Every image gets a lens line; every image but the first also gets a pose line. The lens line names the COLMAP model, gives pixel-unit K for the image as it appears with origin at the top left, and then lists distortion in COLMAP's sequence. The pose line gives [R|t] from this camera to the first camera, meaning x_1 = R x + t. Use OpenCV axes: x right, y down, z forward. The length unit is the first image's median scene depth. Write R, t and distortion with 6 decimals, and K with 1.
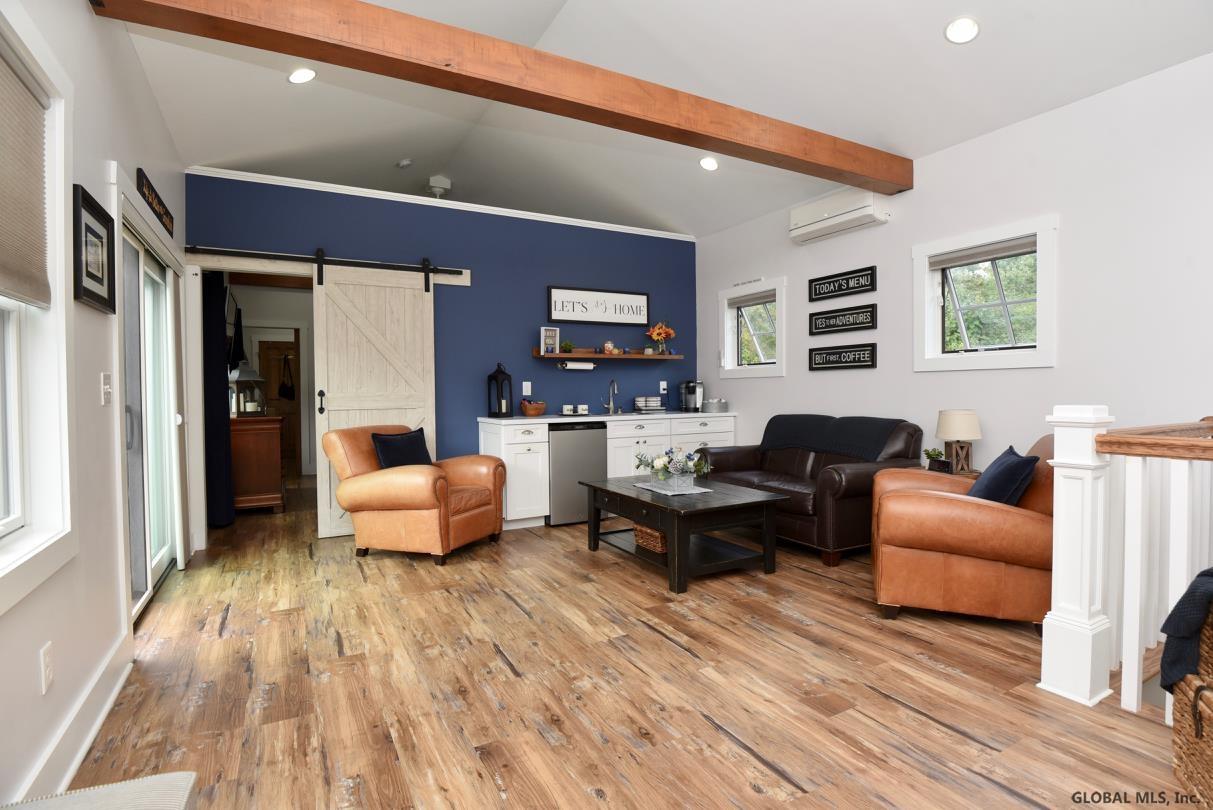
lens RADIAL K [[594.6, 0, 618.4], [0, 594.6, 402.1], [0, 0, 1]] dist [-0.024030, -0.003621]
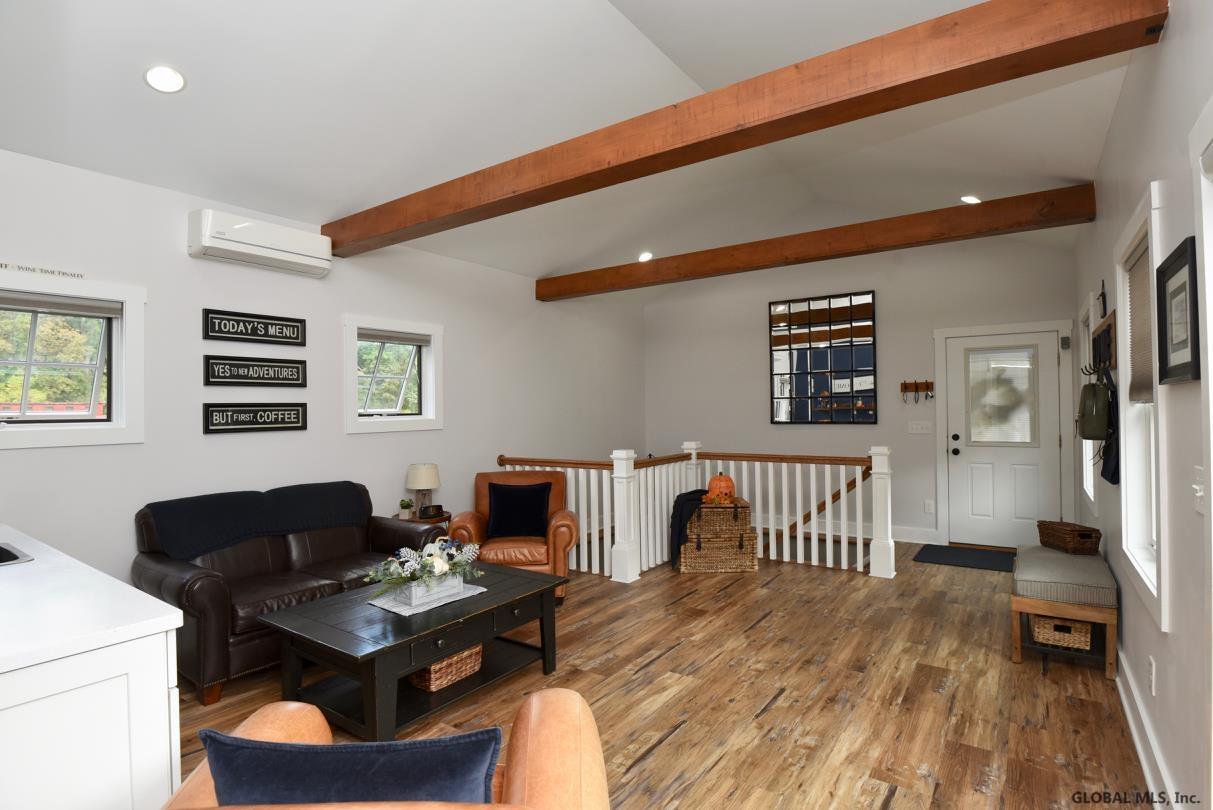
lens RADIAL K [[594.6, 0, 614.2], [0, 594.6, 405.3], [0, 0, 1]] dist [-0.024030, -0.003621]
pose [[-0.428087, 0.020647, 0.903502, -1.091424], [0.036459, 0.999320, -0.005562, -0.133383], [-0.903002, 0.030560, -0.428549, 1.740725]]
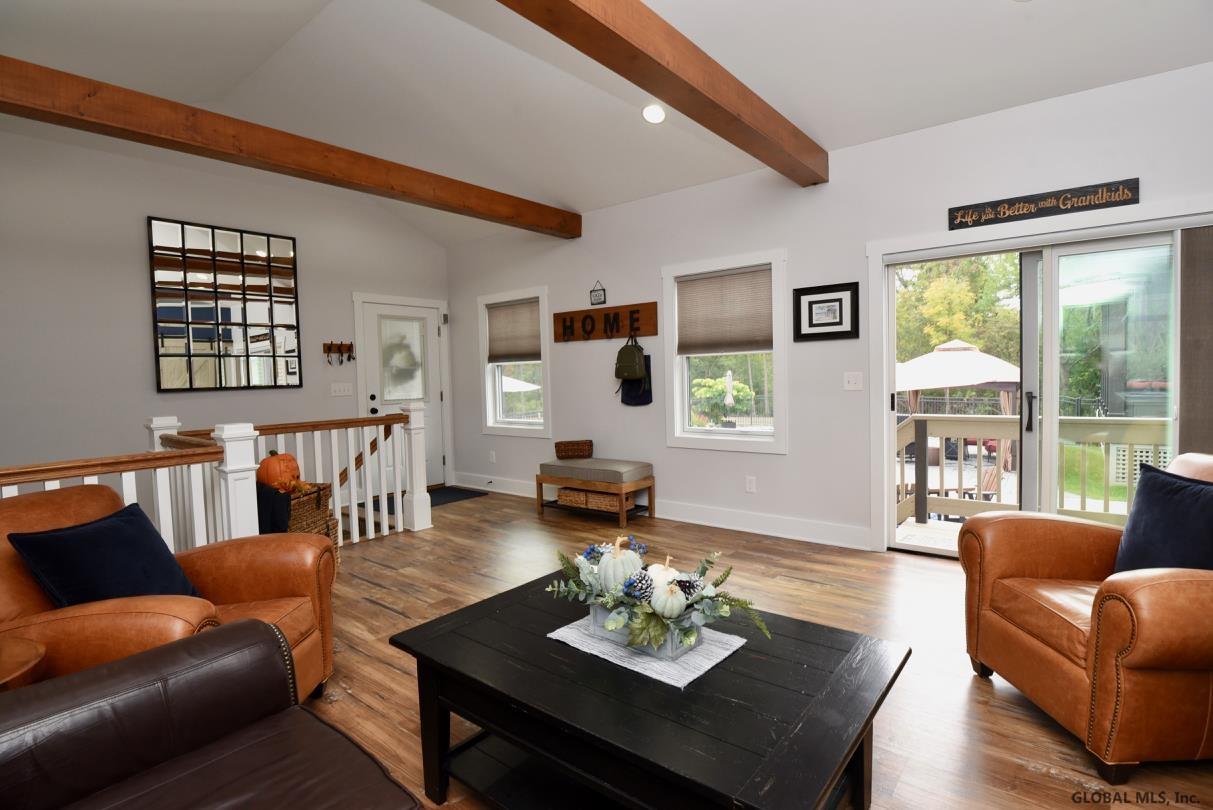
lens RADIAL K [[594.6, 0, 603.2], [0, 594.6, 400.9], [0, 0, 1]] dist [-0.024030, -0.003621]
pose [[-0.935251, 0.050100, -0.350422, 0.414194], [0.028261, 0.997342, 0.067164, -0.095067], [0.352855, 0.052912, -0.934181, 2.190307]]
